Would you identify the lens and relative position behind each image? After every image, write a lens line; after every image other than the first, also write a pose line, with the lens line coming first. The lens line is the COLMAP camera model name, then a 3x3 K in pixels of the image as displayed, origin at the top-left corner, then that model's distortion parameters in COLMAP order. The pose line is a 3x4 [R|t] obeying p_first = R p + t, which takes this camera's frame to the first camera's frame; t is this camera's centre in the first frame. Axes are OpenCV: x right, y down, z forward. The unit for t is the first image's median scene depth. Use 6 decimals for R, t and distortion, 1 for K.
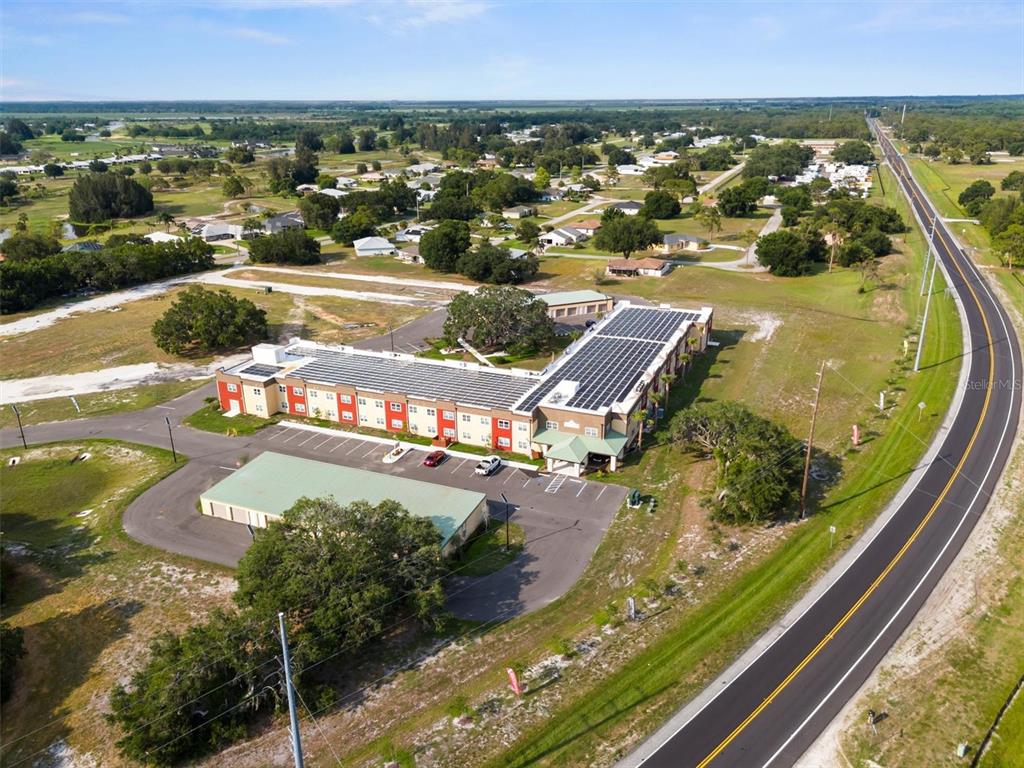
lens RADIAL K [[757.1, 0, 511.9], [0, 757.1, 380.4], [0, 0, 1]] dist [0.049519, -0.018684]
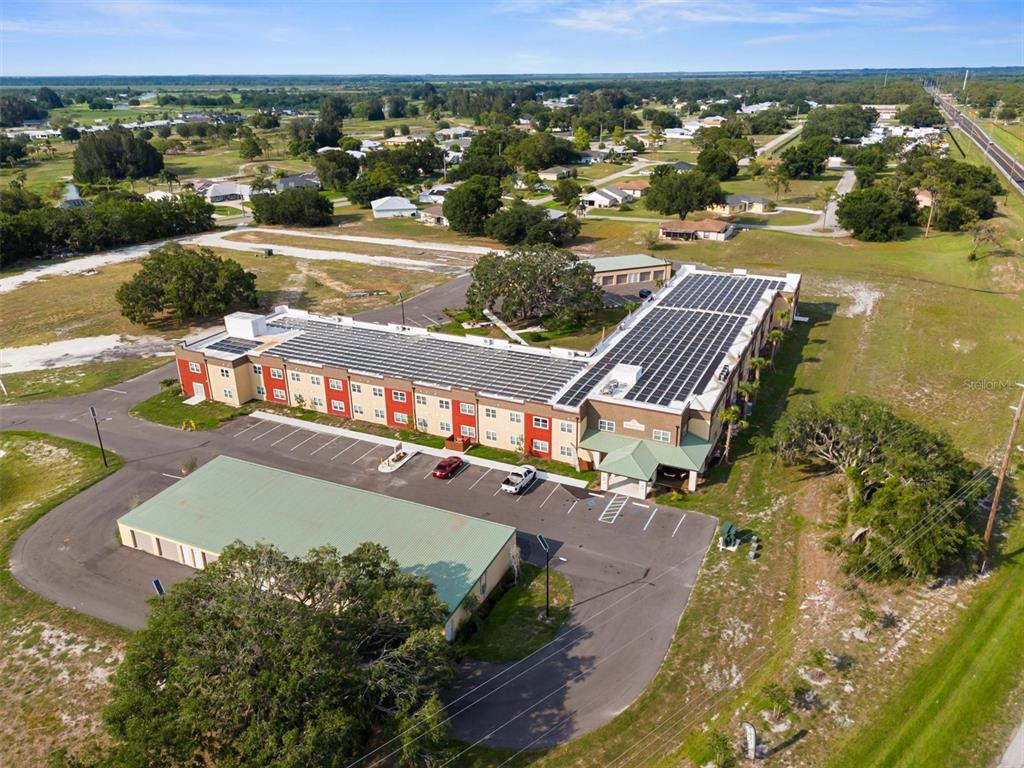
lens RADIAL K [[757.1, 0, 510.9], [0, 757.1, 380.9], [0, 0, 1]] dist [0.049519, -0.018684]
pose [[0.999016, 0.013544, -0.042233, -0.007124], [-0.012271, 0.999466, 0.030277, -0.003753], [0.042621, -0.029729, 0.998649, 0.197559]]
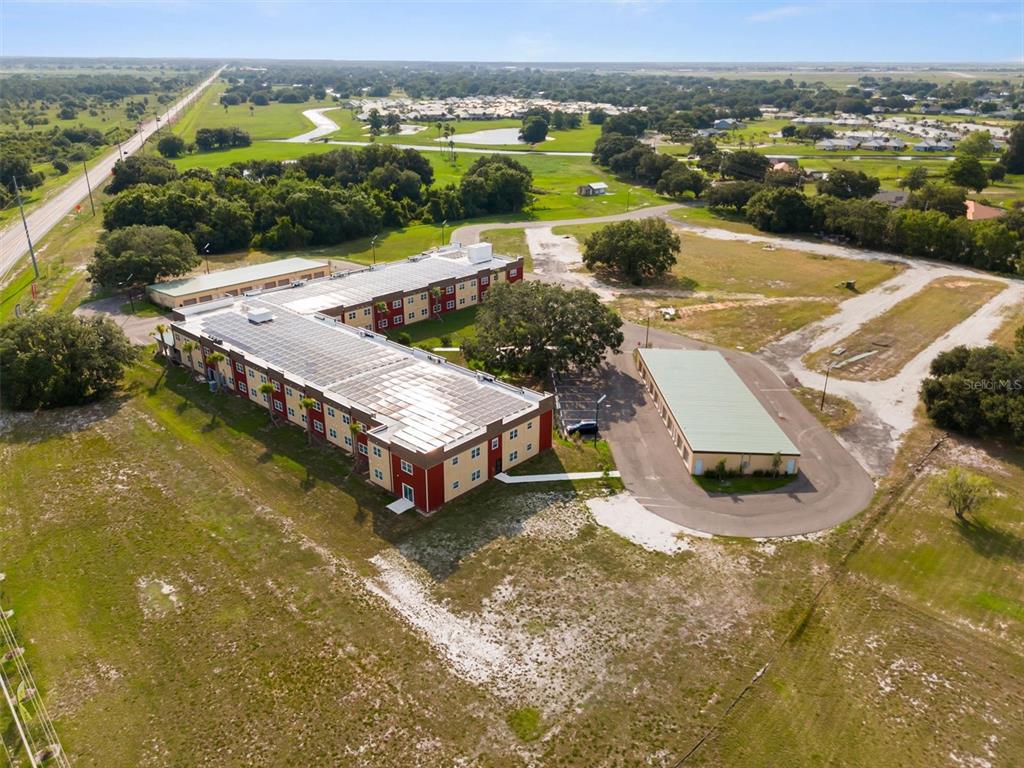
lens RADIAL K [[757.1, 0, 508.4], [0, 757.1, 383.0], [0, 0, 1]] dist [0.049519, -0.018684]
pose [[-0.346913, 0.367615, -0.862850, 0.711169], [-0.321514, 0.817627, 0.477614, -0.417376], [0.881068, 0.443109, -0.165452, 1.228882]]
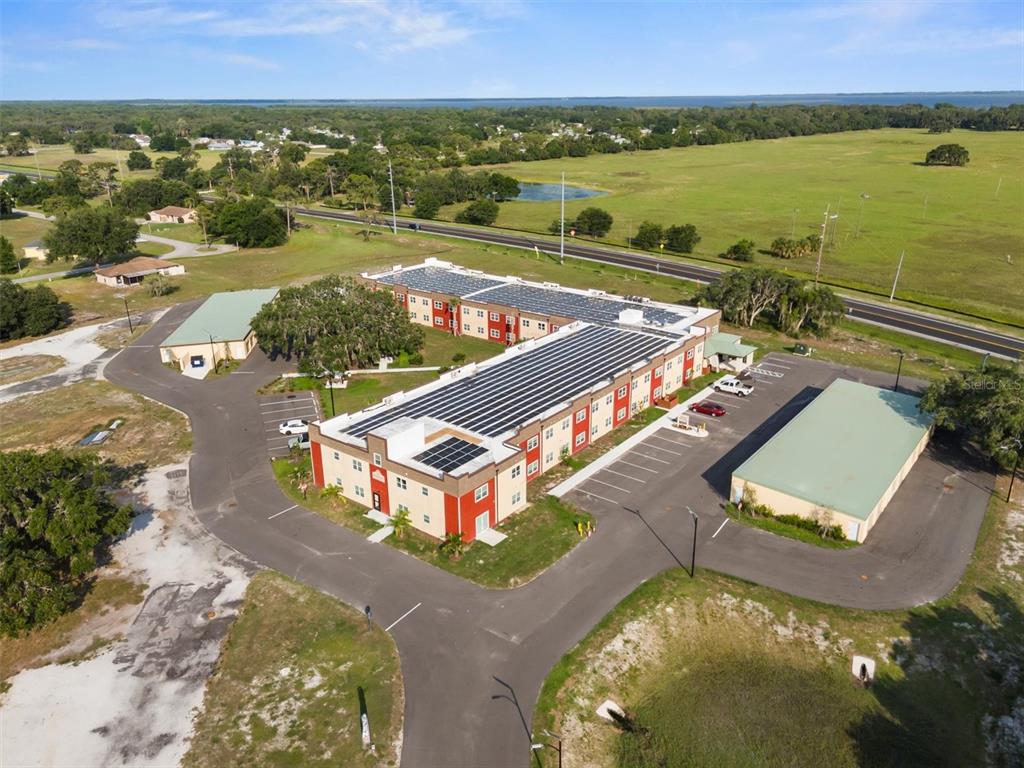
lens RADIAL K [[757.1, 0, 518.1], [0, 757.1, 384.4], [0, 0, 1]] dist [0.049519, -0.018684]
pose [[0.261772, -0.335924, 0.904782, -0.715270], [0.341264, 0.909127, 0.238803, -0.157718], [-0.902781, 0.246258, 0.352623, 0.662316]]
